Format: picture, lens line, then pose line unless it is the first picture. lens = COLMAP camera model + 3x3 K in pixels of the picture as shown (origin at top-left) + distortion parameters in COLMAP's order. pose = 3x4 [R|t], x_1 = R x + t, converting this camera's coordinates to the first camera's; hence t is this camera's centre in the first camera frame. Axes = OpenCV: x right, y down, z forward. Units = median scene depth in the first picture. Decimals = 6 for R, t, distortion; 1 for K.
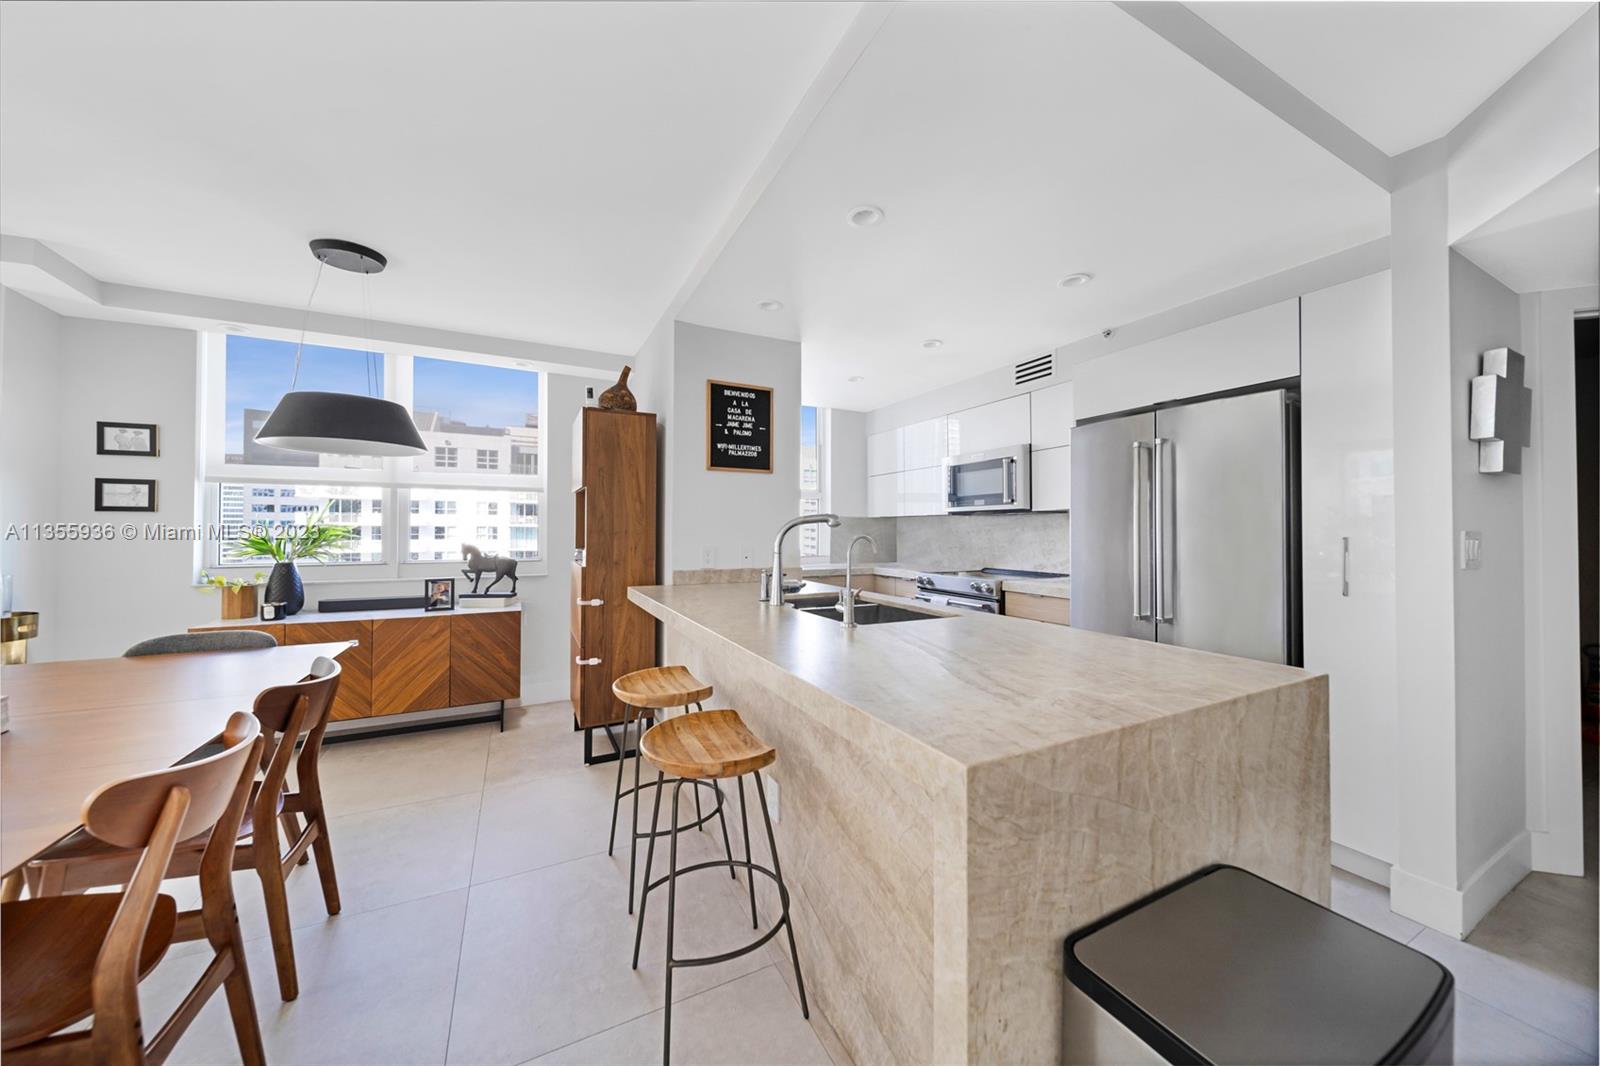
lens RADIAL K [[558.1, 0, 810.7], [0, 558.1, 522.5], [0, 0, 1]] dist [0.005053, -0.002066]
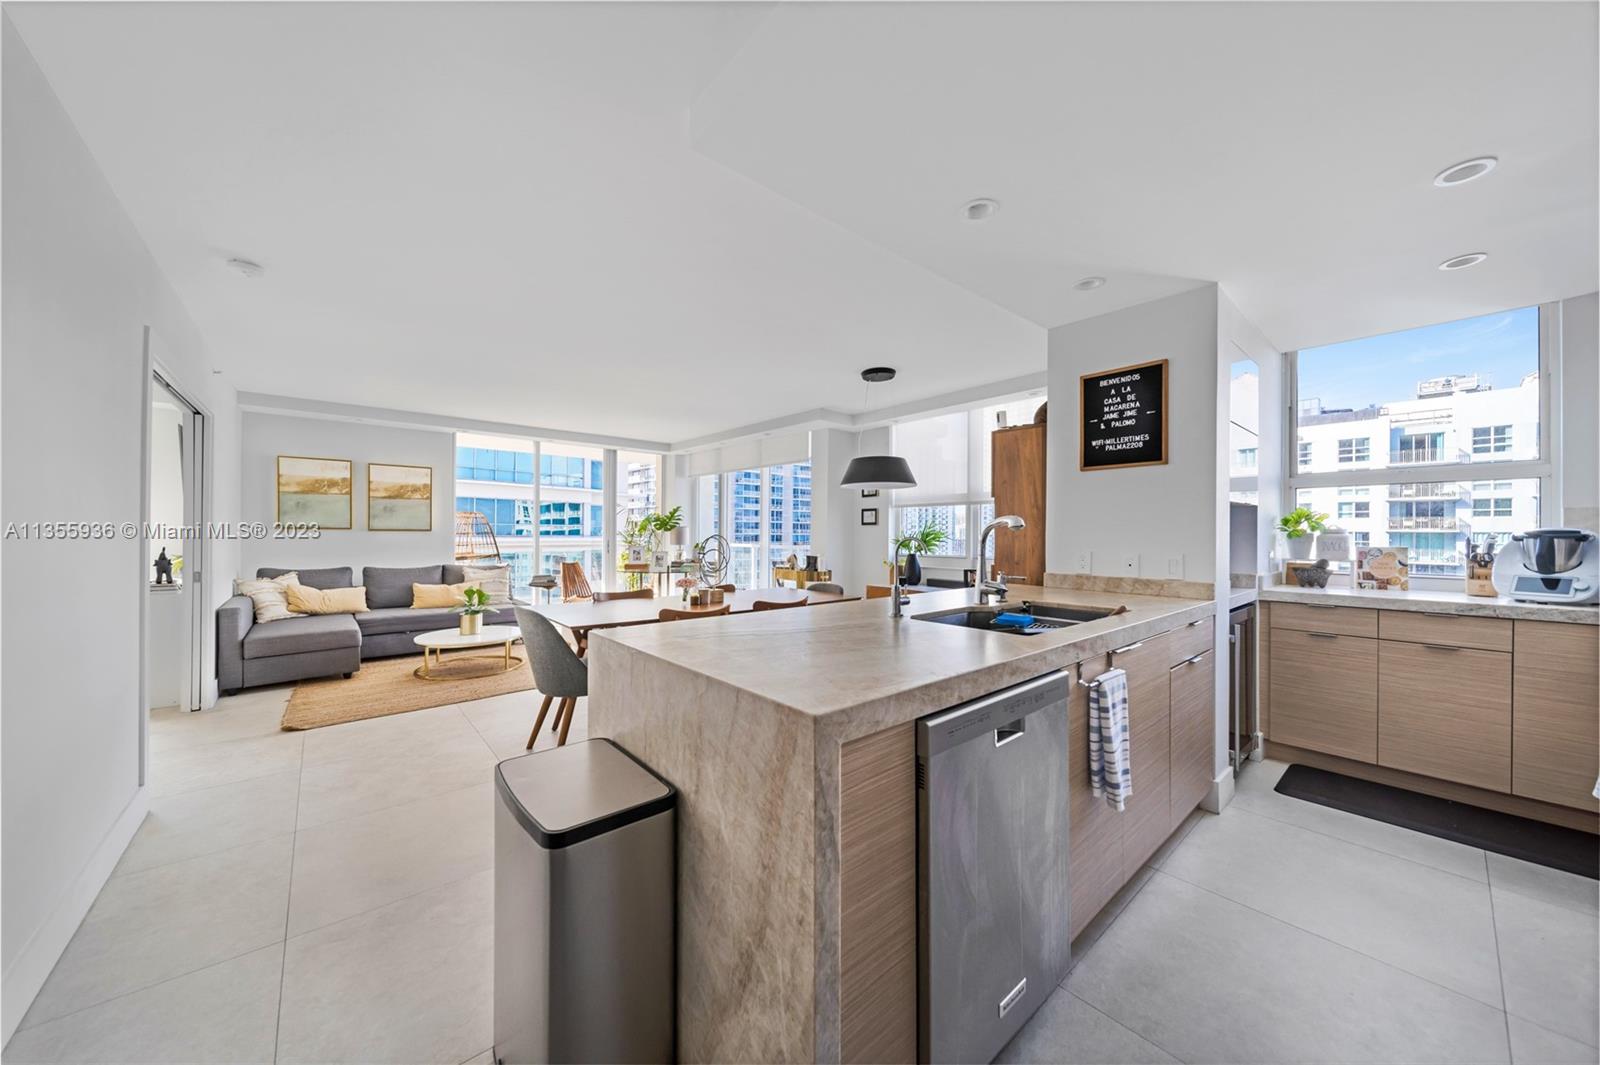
lens RADIAL K [[558.1, 0, 796.1], [0, 558.1, 532.8], [0, 0, 1]] dist [0.005053, -0.002066]
pose [[0.216060, -0.003701, -0.976373, 0.629249], [0.010407, 0.999945, -0.001487, 0.007946], [0.976325, -0.009840, 0.216087, 0.306968]]
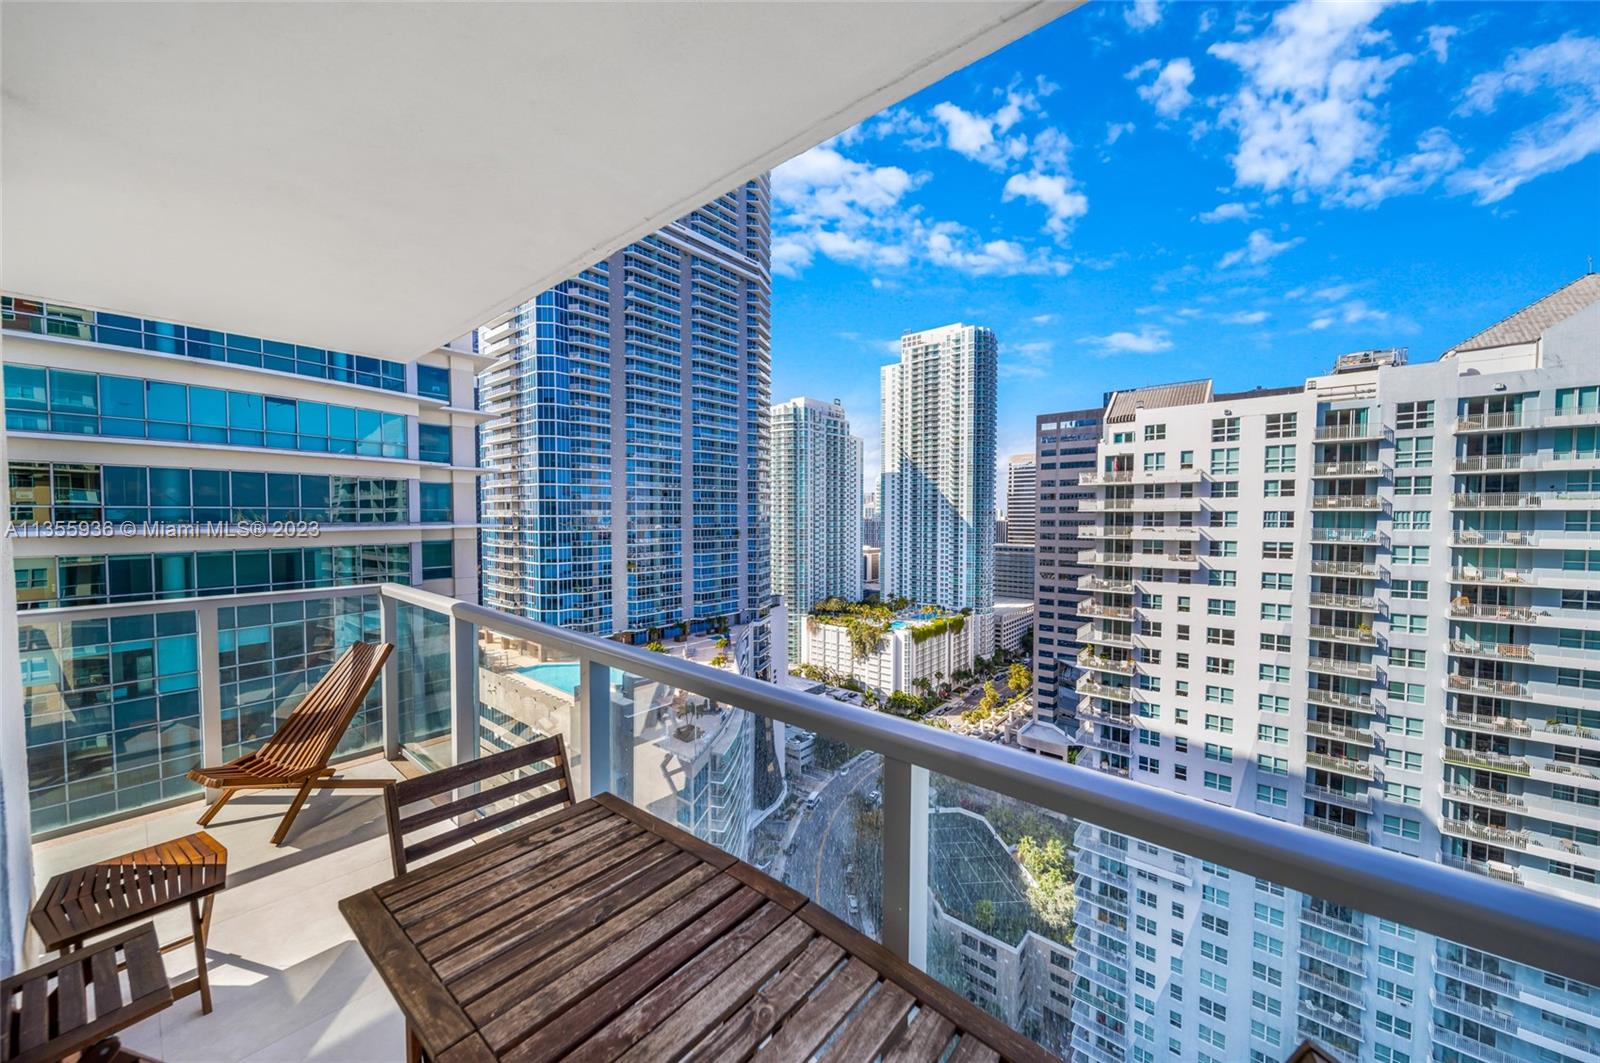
lens RADIAL K [[558.1, 0, 805.9], [0, 558.1, 539.1], [0, 0, 1]] dist [0.005053, -0.002066]
pose [[0.384925, 0.039570, -0.922099, -1.889190], [0.018801, 0.998537, 0.050698, -0.110994], [0.922756, -0.036851, 0.383618, 1.221587]]
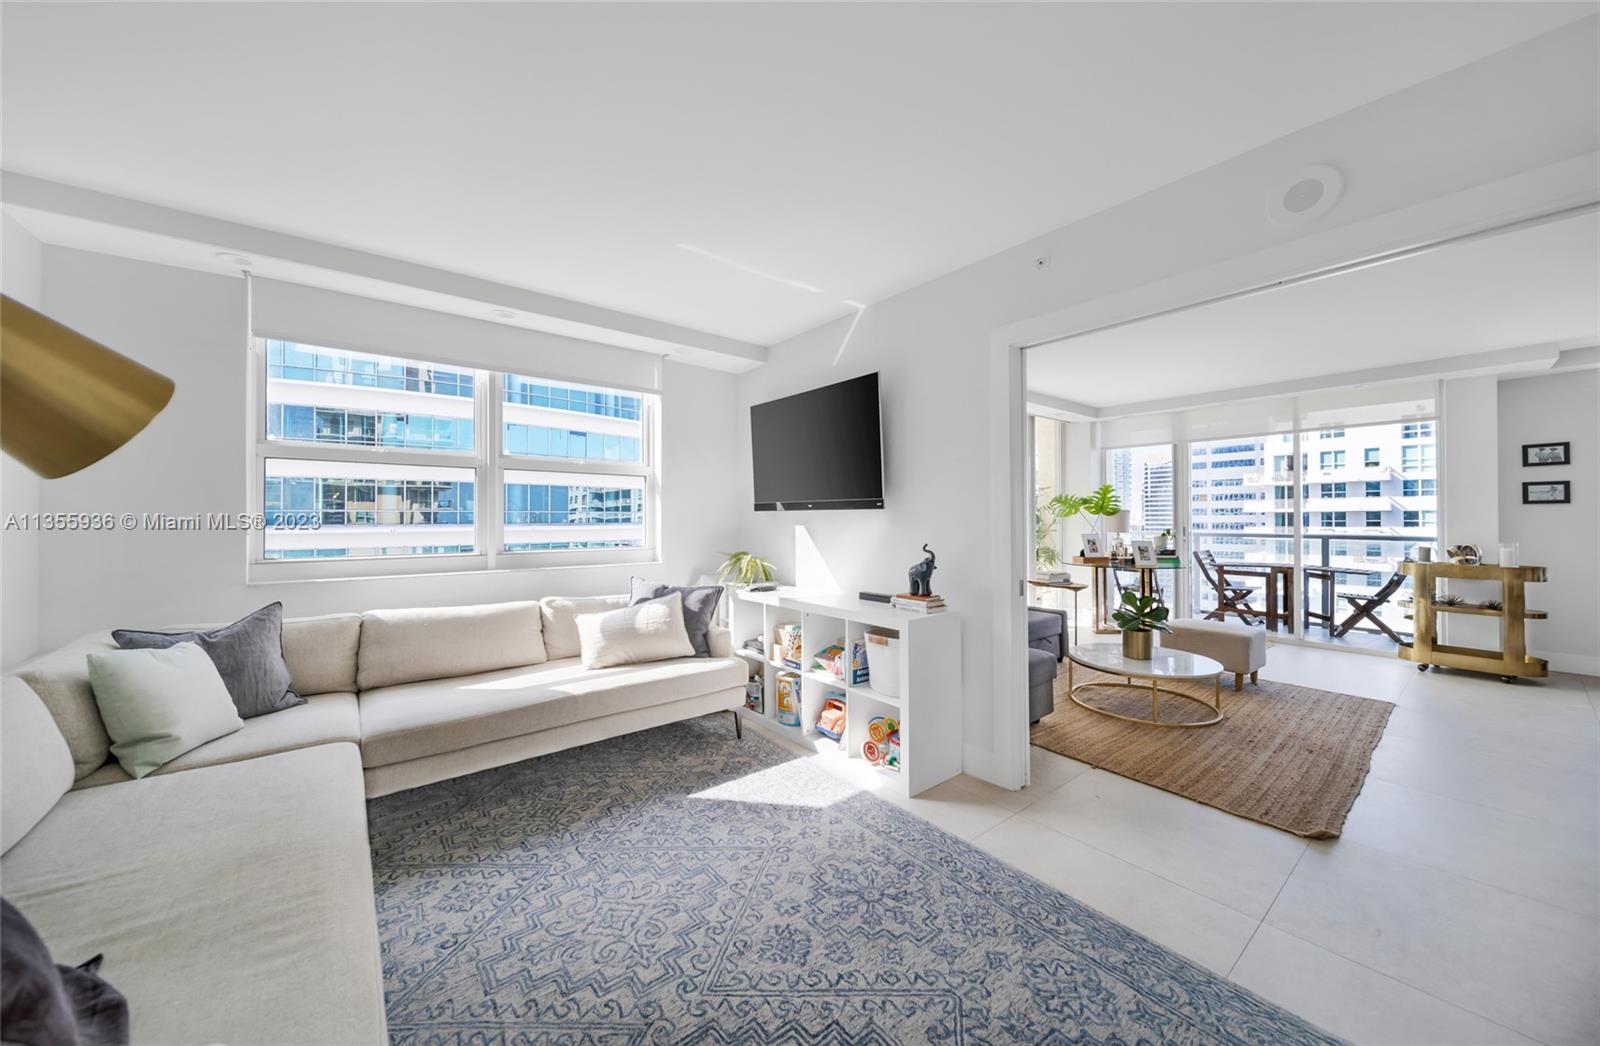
lens RADIAL K [[563.1, 0, 778.6], [0, 563.1, 516.9], [0, 0, 1]] dist [0.004117, -0.002280]
pose [[0.170797, -0.007567, -0.985277, -0.097872], [0.021745, 0.999756, -0.003908, -0.021685], [0.985066, -0.020757, 0.170919, -1.212953]]
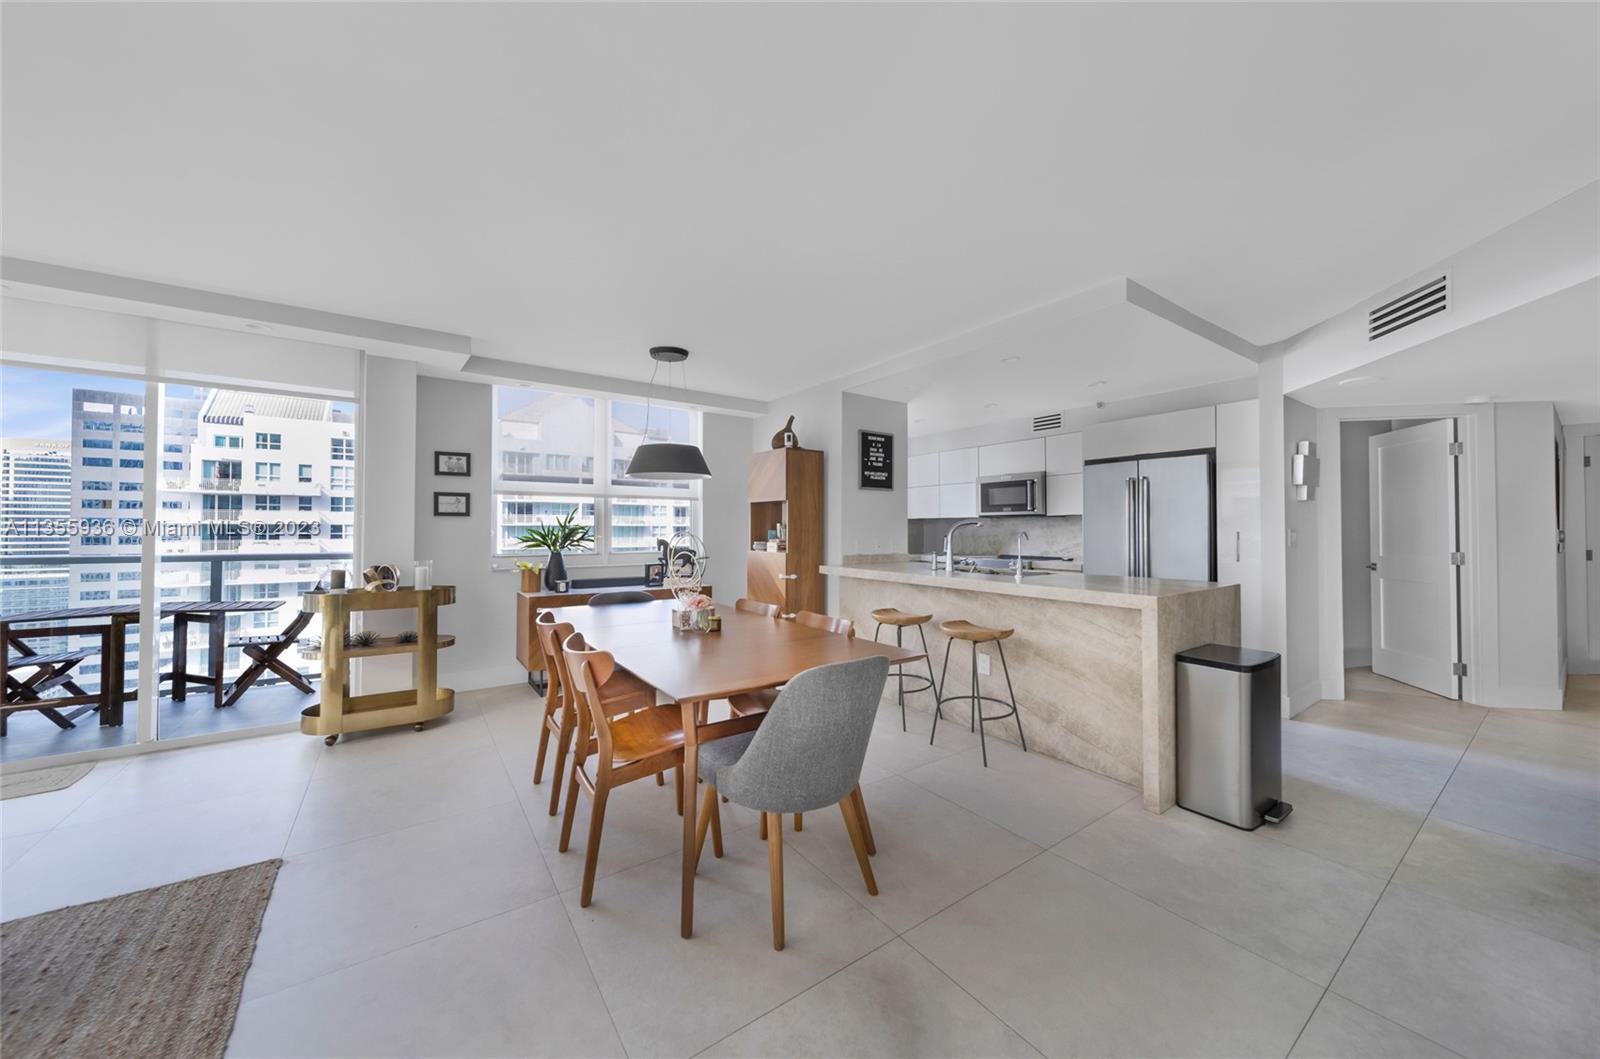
lens RADIAL K [[563.1, 0, 805.2], [0, 563.1, 519.4], [0, 0, 1]] dist [0.004117, -0.002280]
pose [[0.990825, 0.001086, 0.135150, -0.525385], [-0.000789, 0.999997, -0.002249, -0.008095], [-0.135152, 0.002122, 0.990823, -0.485481]]
